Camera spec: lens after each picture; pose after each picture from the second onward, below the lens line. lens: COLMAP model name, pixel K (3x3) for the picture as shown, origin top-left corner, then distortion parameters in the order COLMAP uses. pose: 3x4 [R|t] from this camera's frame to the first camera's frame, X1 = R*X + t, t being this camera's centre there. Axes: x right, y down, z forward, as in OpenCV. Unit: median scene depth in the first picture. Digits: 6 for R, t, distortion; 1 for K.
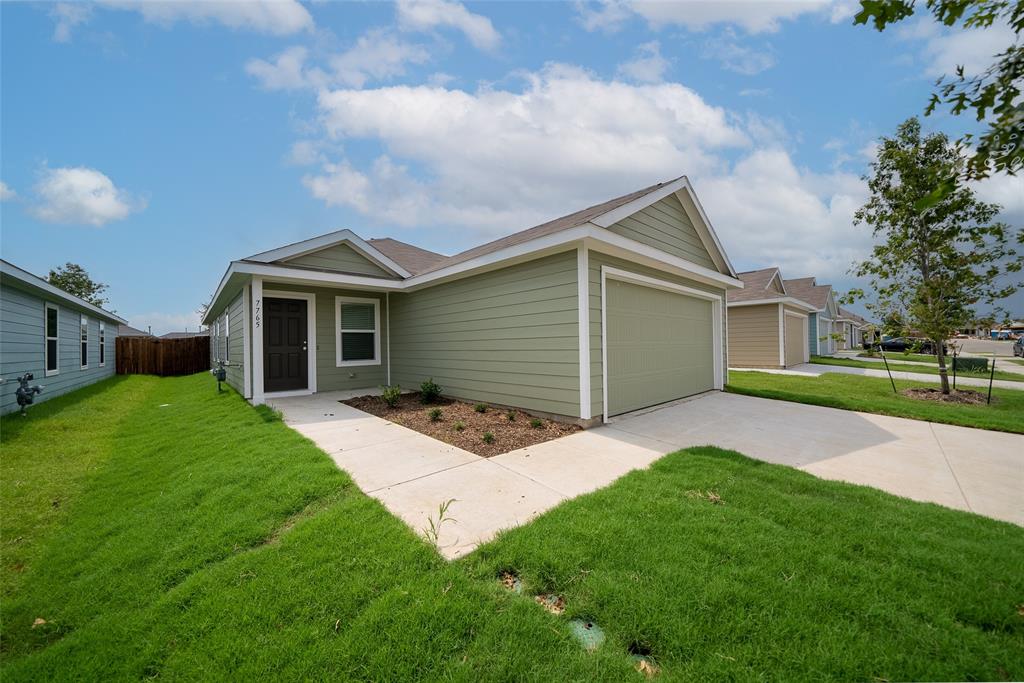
lens RADIAL K [[358.0, 0, 519.8], [0, 358.0, 342.0], [0, 0, 1]] dist [-0.010609, -0.000098]
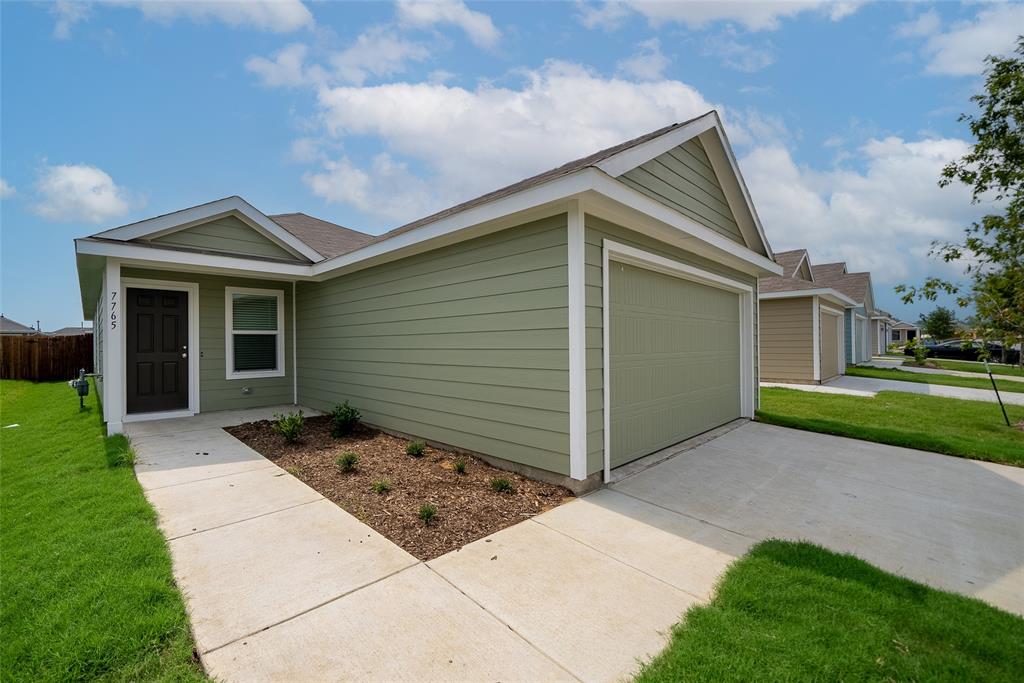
lens RADIAL K [[416.4, 0, 439.5], [0, 416.4, 341.9], [0, 0, 1]] dist [-0.008639, -0.000140]
pose [[0.998754, 0.006847, -0.049438, -0.017476], [-0.006614, 0.999966, 0.004868, -0.019401], [0.049469, -0.004535, 0.998765, 0.150536]]
